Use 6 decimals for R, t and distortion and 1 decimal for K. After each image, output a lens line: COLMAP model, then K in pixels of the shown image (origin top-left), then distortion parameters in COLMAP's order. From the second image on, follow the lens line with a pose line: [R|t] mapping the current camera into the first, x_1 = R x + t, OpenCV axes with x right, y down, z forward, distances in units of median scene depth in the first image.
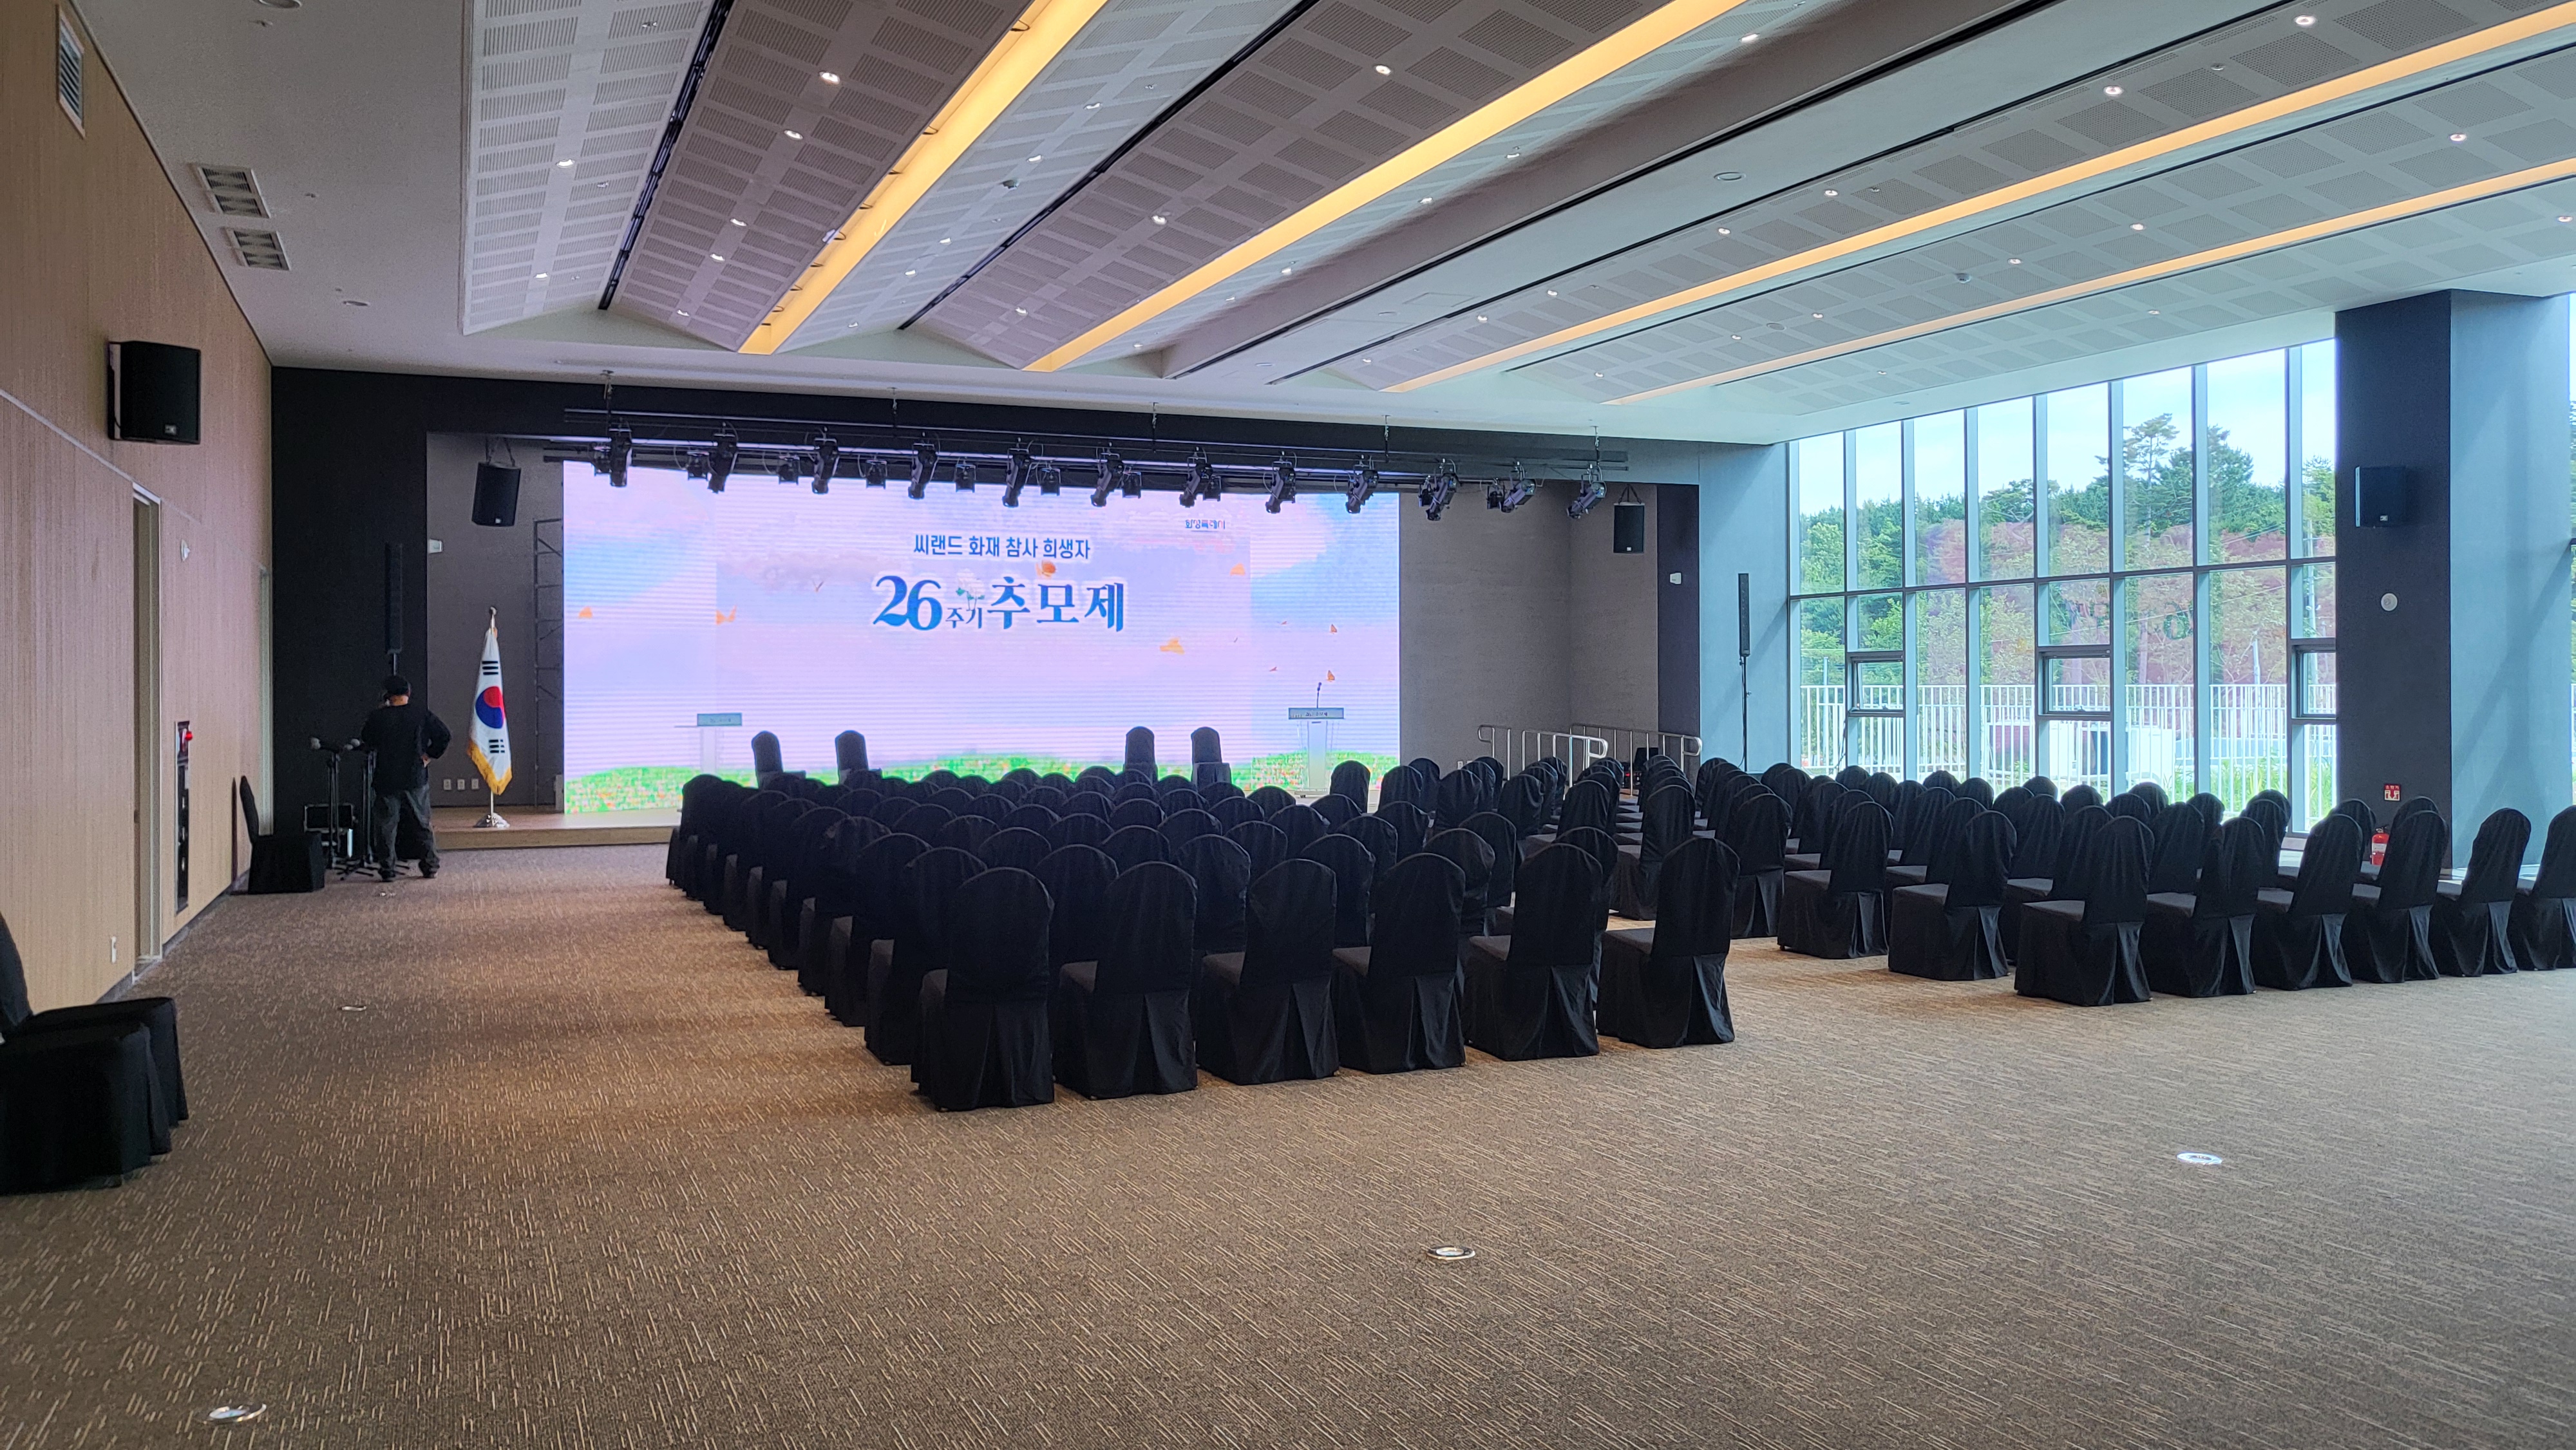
lens RADIAL K [[2042.3, 0, 1299.4], [0, 2042.3, 706.3], [0, 0, 1]] dist [0.062013, 0.001540]
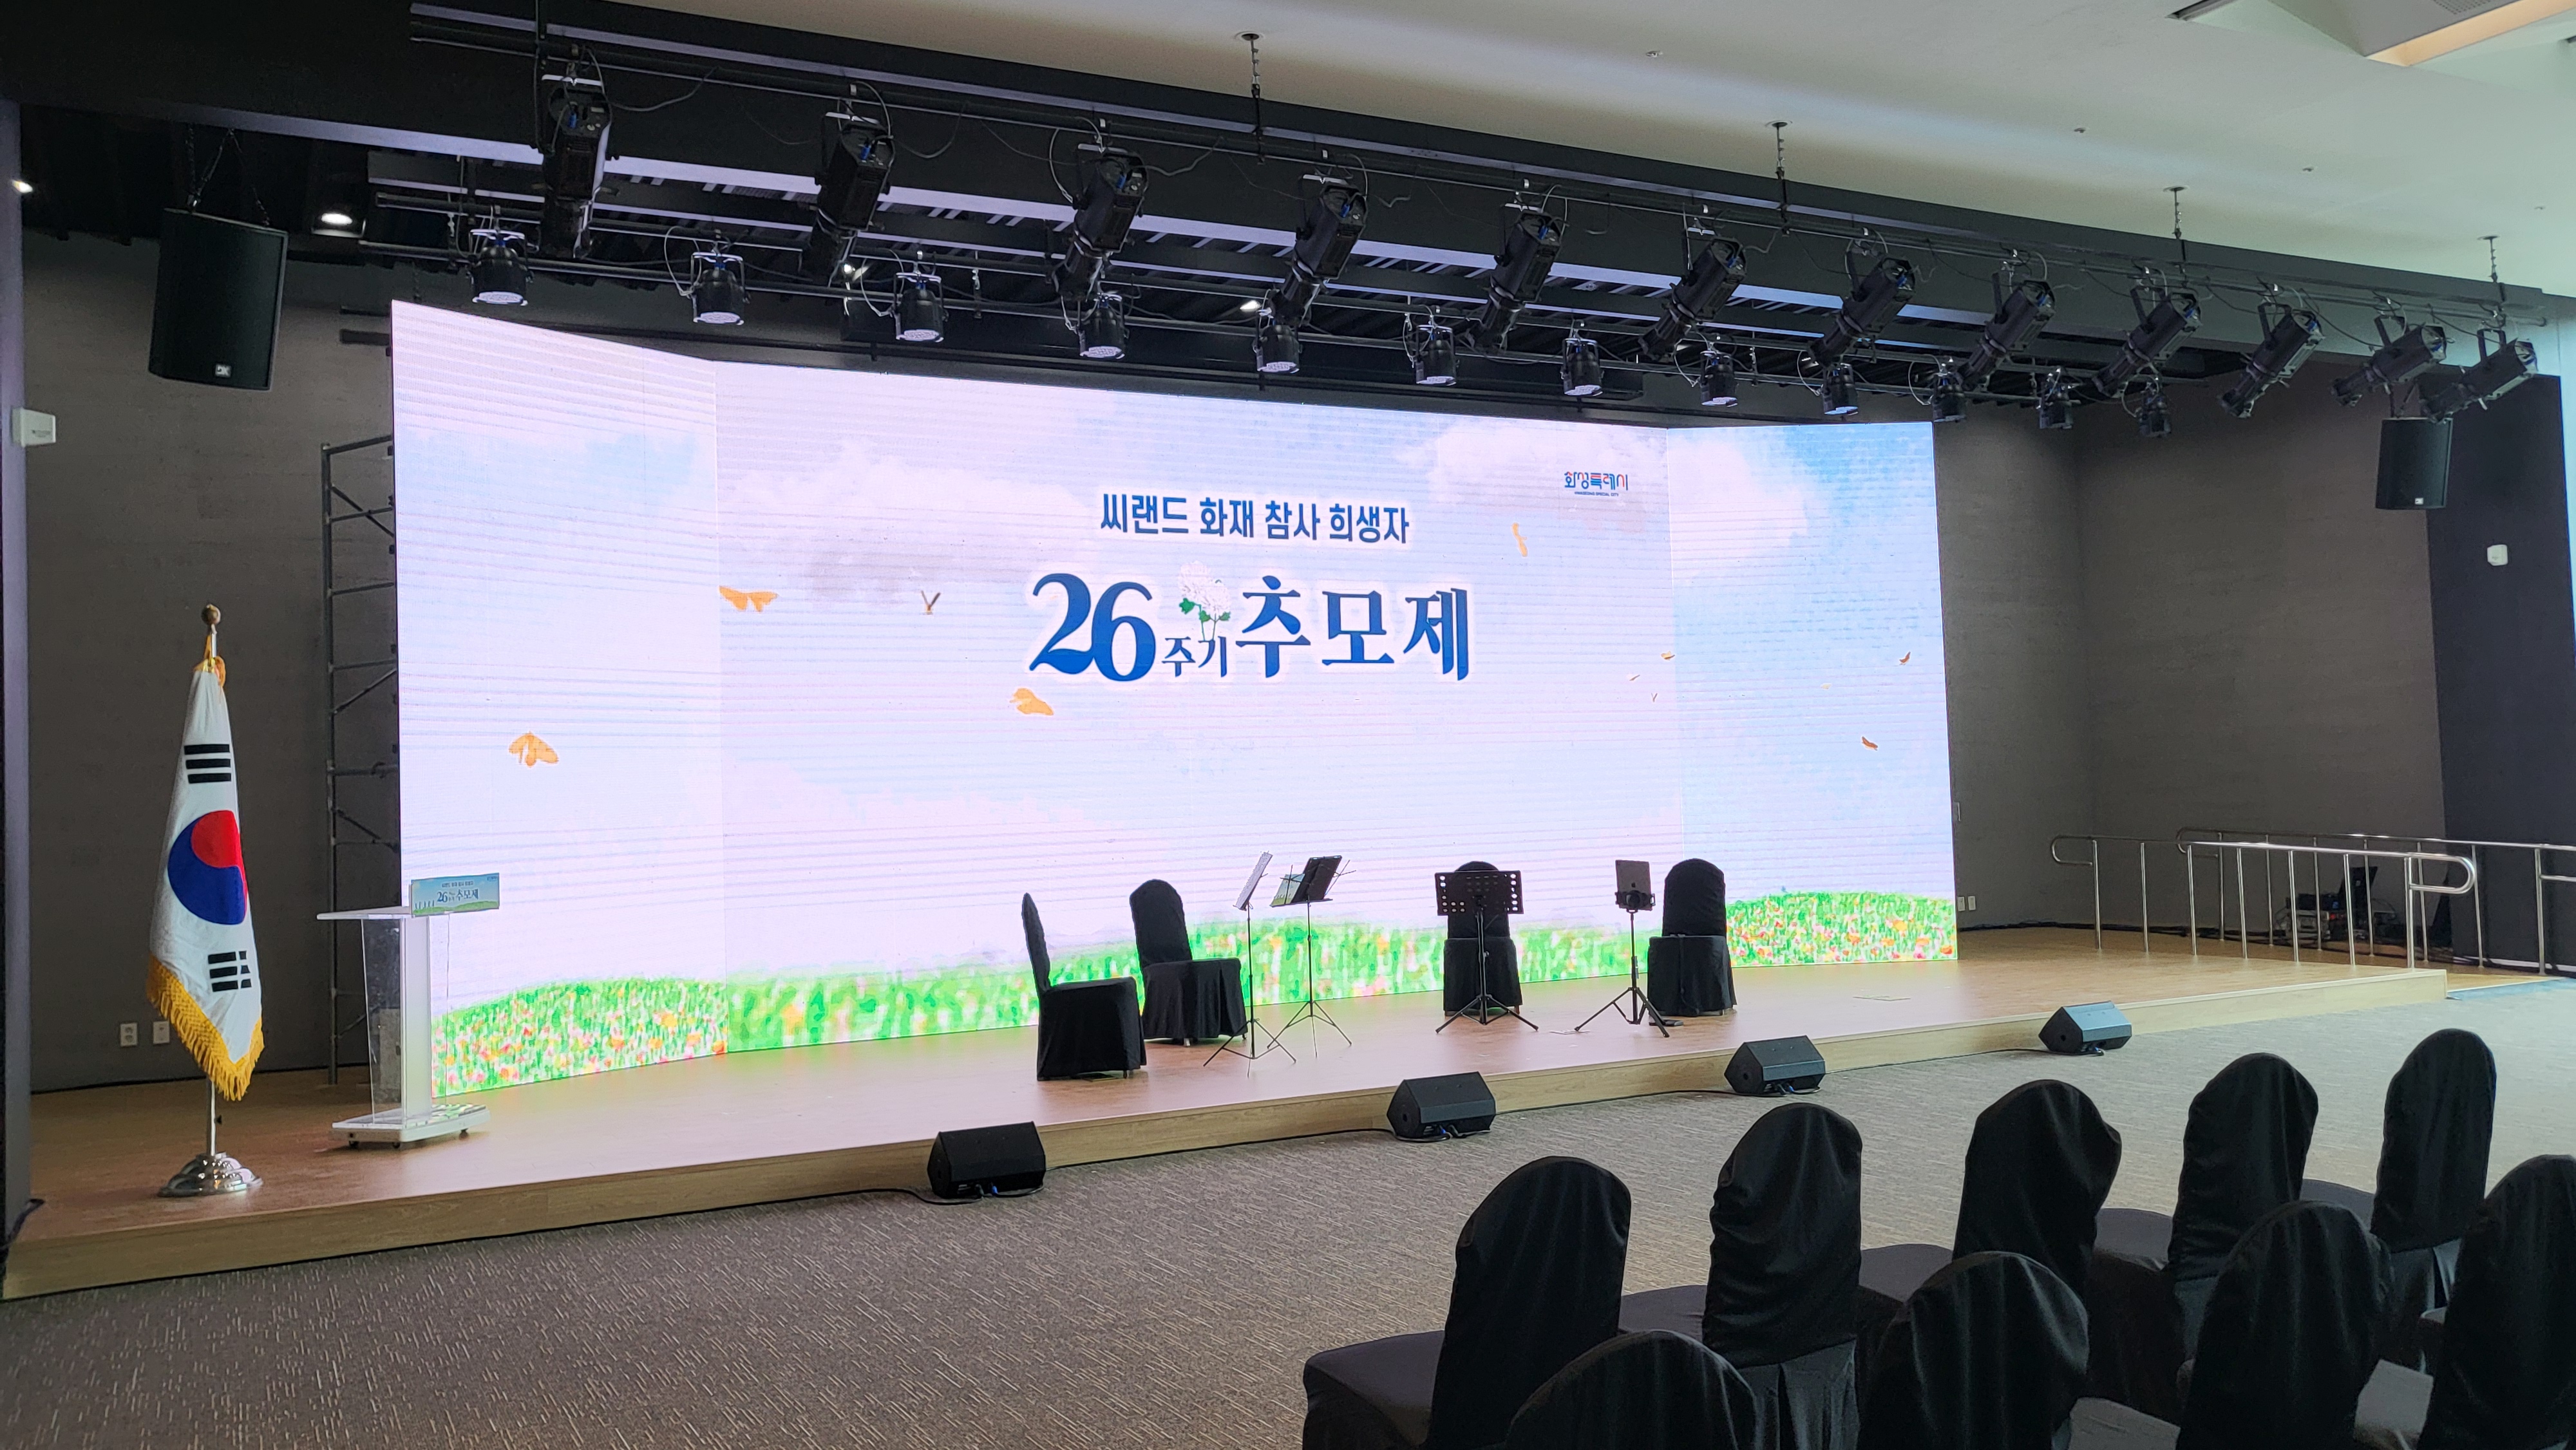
lens RADIAL K [[2042.3, 0, 1275.7], [0, 2042.3, 739.8], [0, 0, 1]] dist [0.062013, 0.001540]
pose [[0.996802, -0.028643, 0.074606, -0.182633], [0.031709, 0.998687, -0.040238, -0.001281], [-0.073355, 0.042474, 0.996401, 0.491064]]
